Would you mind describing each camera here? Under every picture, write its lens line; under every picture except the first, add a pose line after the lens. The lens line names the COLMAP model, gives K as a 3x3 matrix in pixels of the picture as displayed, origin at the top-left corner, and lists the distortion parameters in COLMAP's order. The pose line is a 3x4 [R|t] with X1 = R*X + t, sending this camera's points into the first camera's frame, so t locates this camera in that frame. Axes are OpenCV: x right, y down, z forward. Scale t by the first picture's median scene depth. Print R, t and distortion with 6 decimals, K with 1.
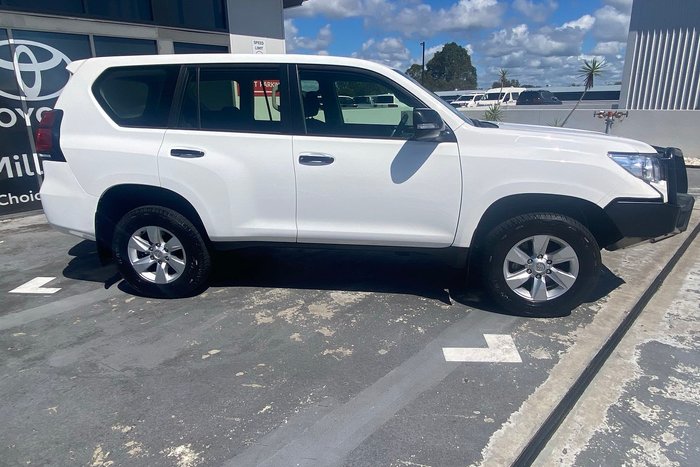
lens RADIAL K [[445.3, 0, 350.0], [0, 445.3, 233.5], [0, 0, 1]] dist [0.060056, -0.066788]
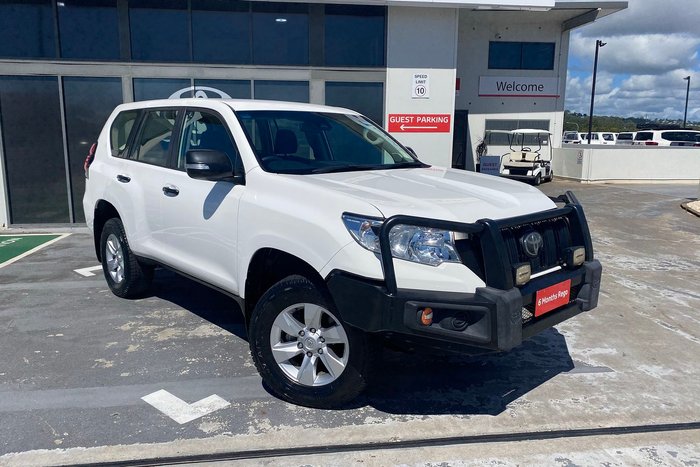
lens RADIAL K [[534.3, 0, 340.9], [0, 534.3, 227.8], [0, 0, 1]] dist [0.006566, -0.007166]
pose [[0.773562, 0.125846, -0.621100, 1.018742], [-0.195095, 0.979776, -0.044466, -0.097024], [0.602943, 0.155570, 0.782469, 0.230254]]
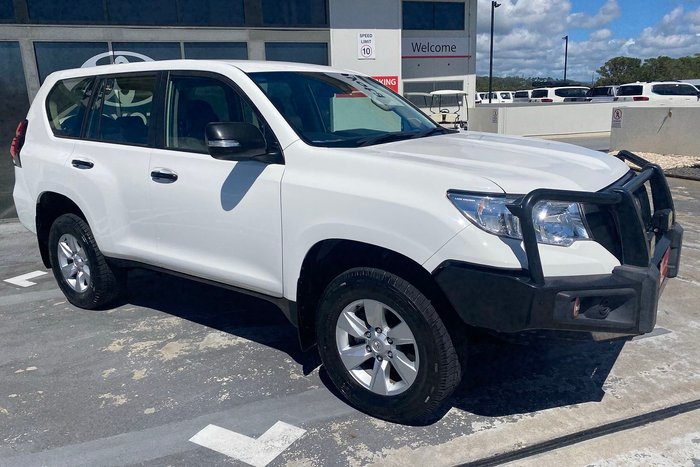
lens RADIAL K [[535.6, 0, 350.0], [0, 535.6, 233.5], [0, 0, 1]] dist [0.004497, -0.005036]
pose [[0.889459, 0.095662, -0.446890, 0.699714], [-0.110682, 0.993827, -0.007553, -0.083975], [0.443409, 0.056181, 0.894557, 0.212412]]
